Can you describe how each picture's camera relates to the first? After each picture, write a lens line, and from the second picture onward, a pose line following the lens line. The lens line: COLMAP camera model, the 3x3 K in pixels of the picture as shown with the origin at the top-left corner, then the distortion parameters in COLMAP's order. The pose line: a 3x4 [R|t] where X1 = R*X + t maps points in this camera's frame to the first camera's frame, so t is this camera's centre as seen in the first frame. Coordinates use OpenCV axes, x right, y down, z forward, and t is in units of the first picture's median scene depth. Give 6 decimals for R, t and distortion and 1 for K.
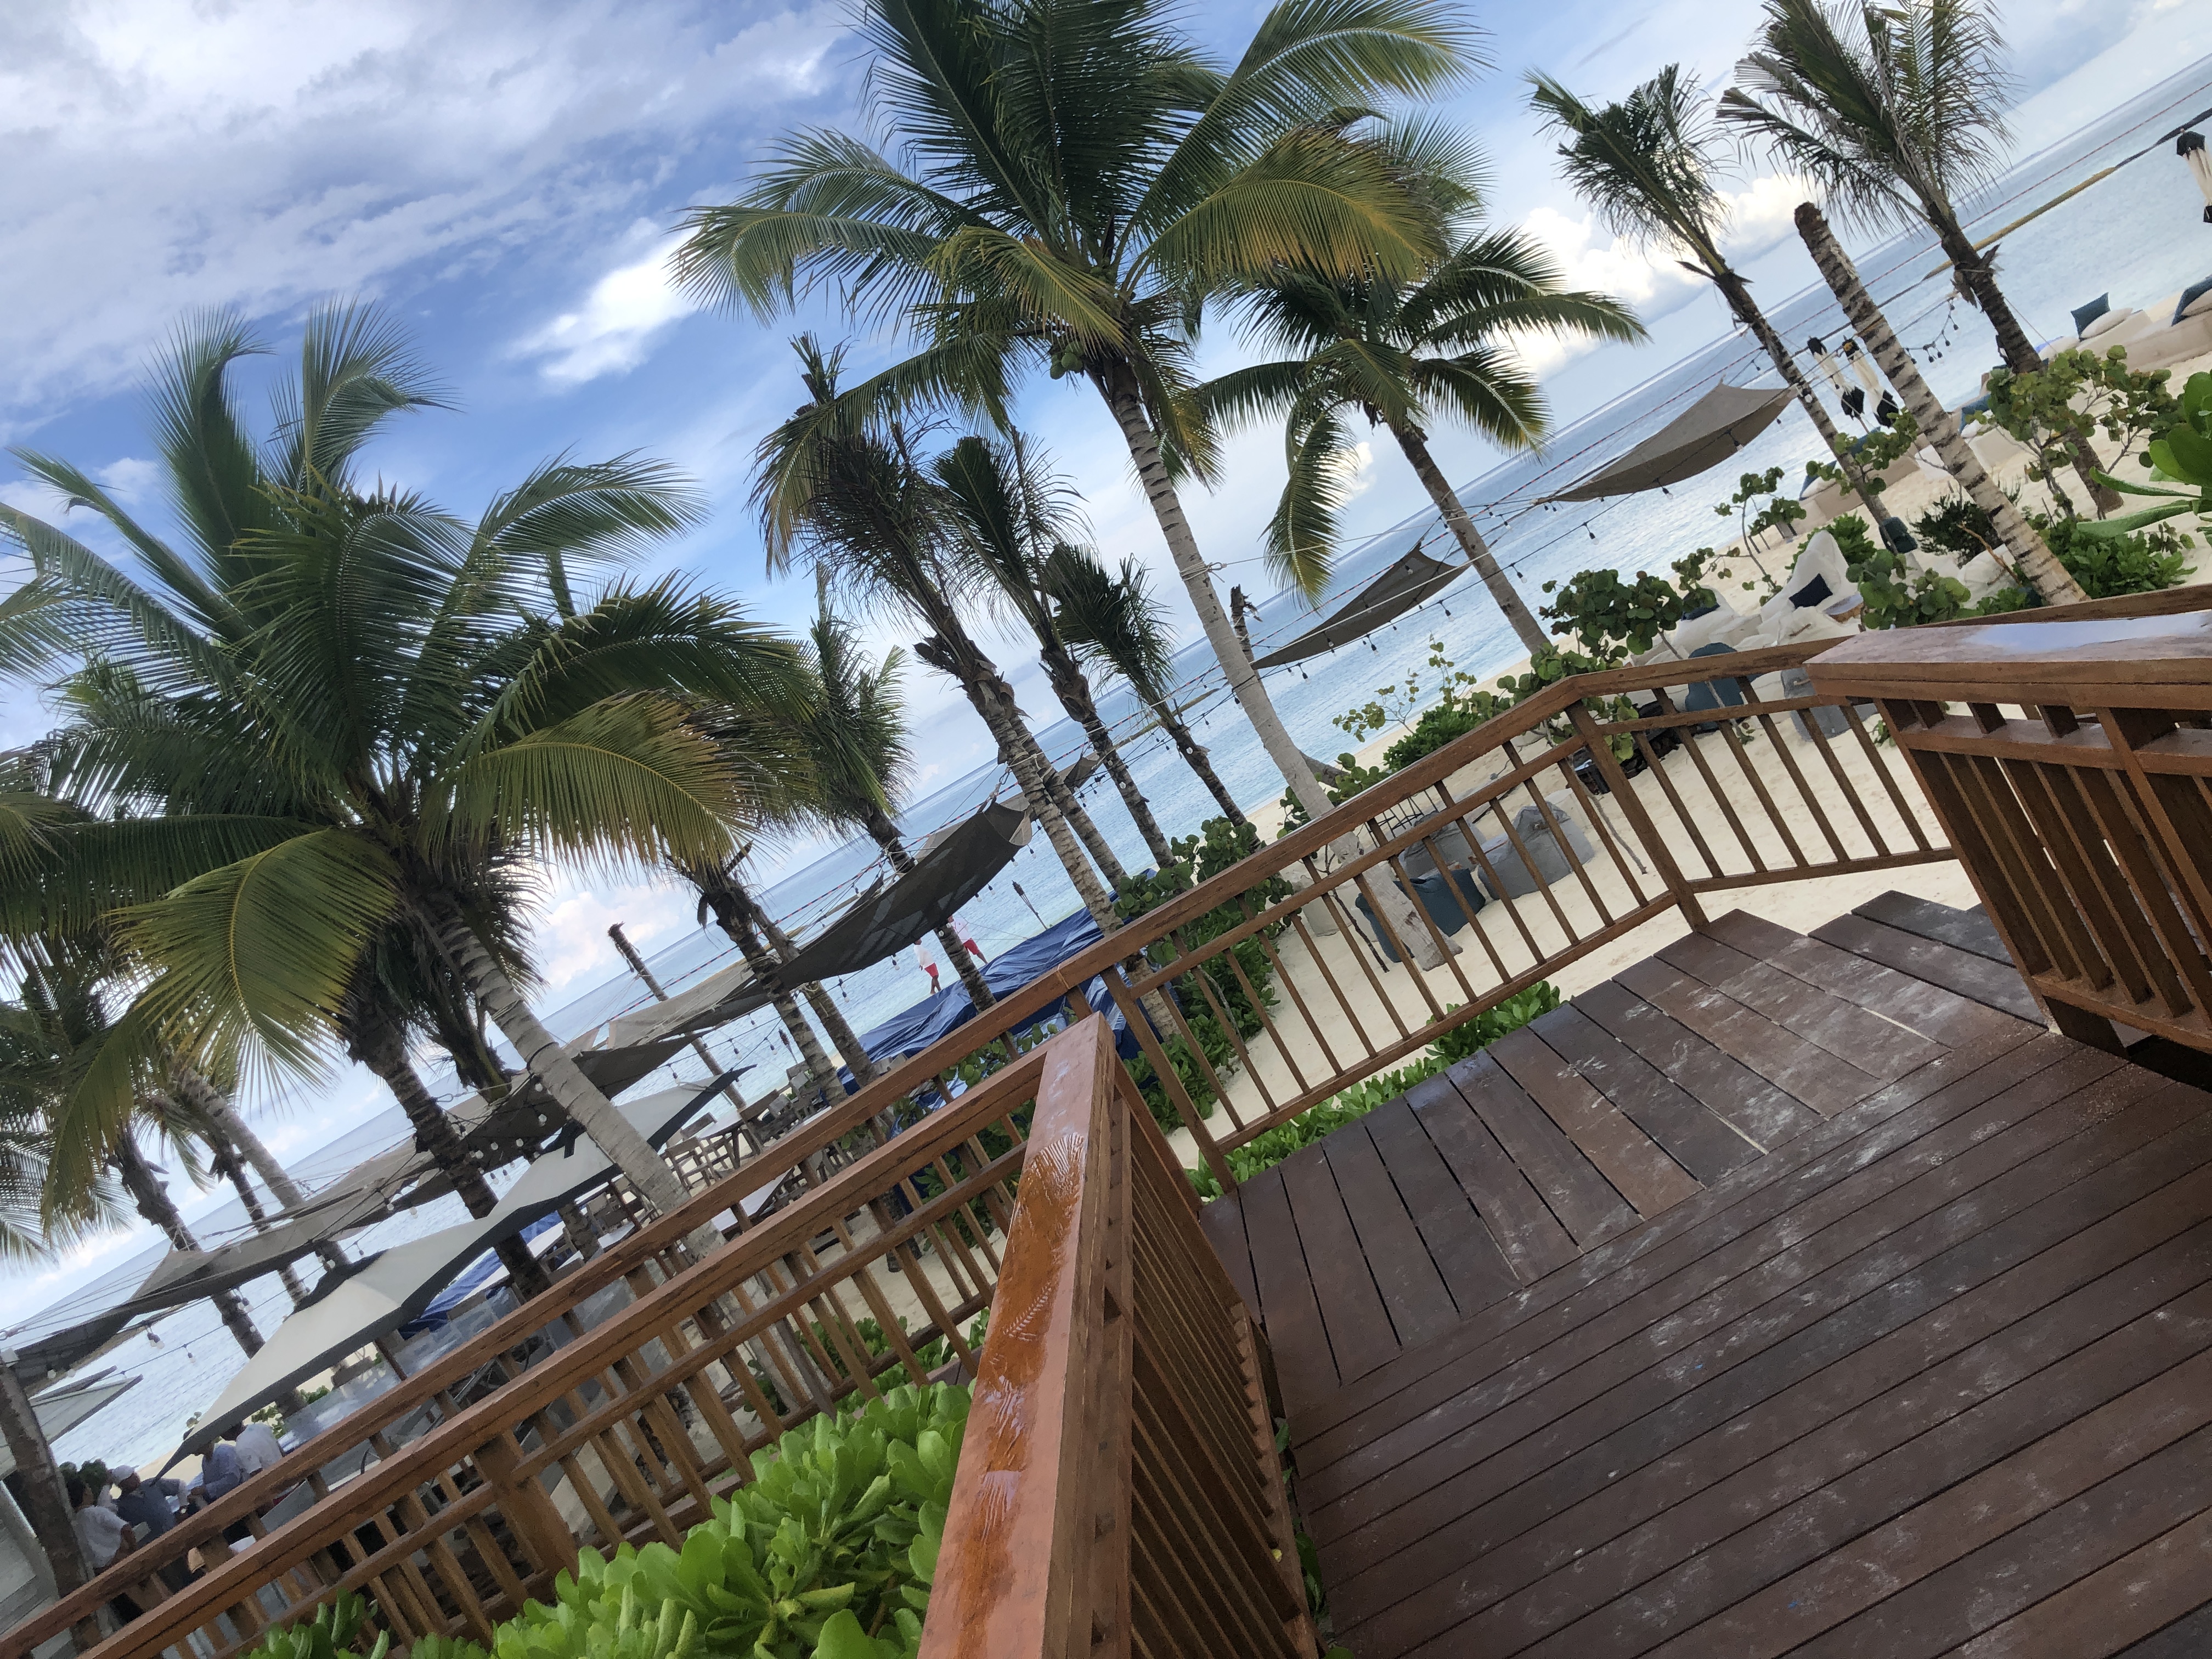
lens RADIAL K [[1621.6, 0, 1106.0], [0, 1621.6, 829.5], [0, 0, 1]] dist [-0.049999, -0.000887]
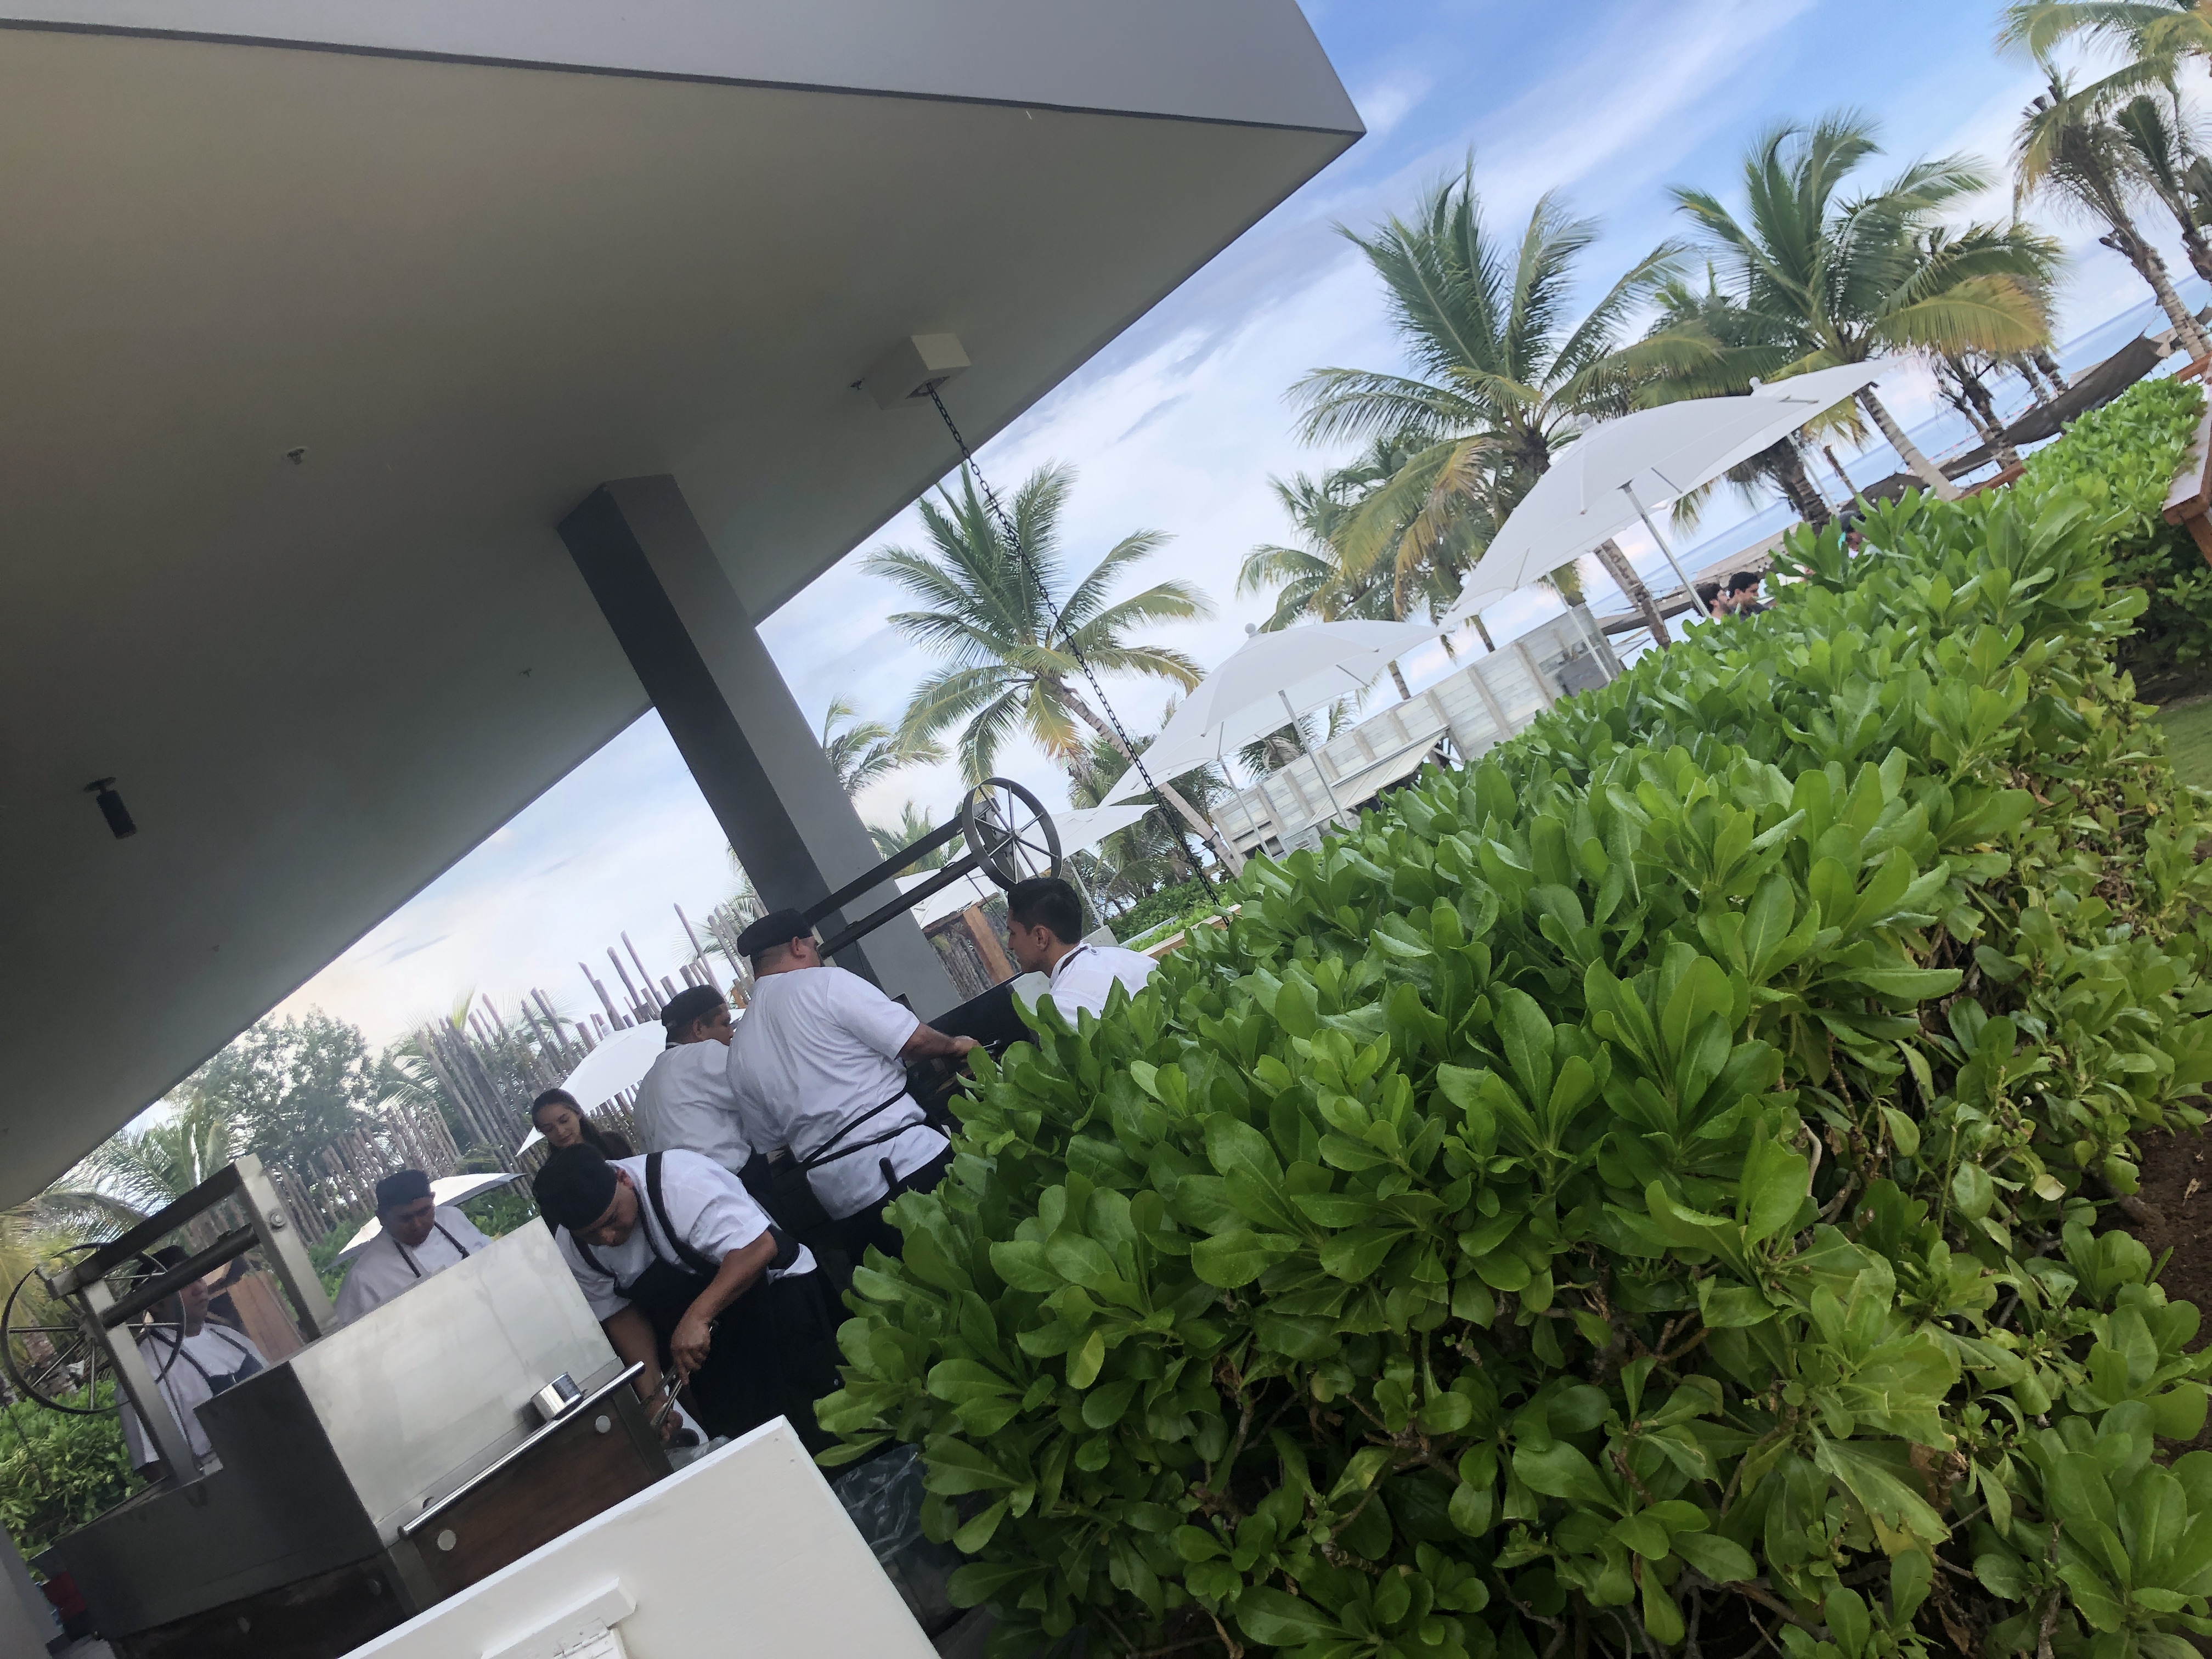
lens RADIAL K [[1621.6, 0, 1106.0], [0, 1621.6, 829.5], [0, 0, 1]] dist [-0.049999, -0.000887]
pose [[0.827473, 0.095561, -0.553315, -0.007310], [0.036834, 0.974051, 0.223310, 0.088217], [0.560296, -0.205164, 0.802481, -1.117484]]
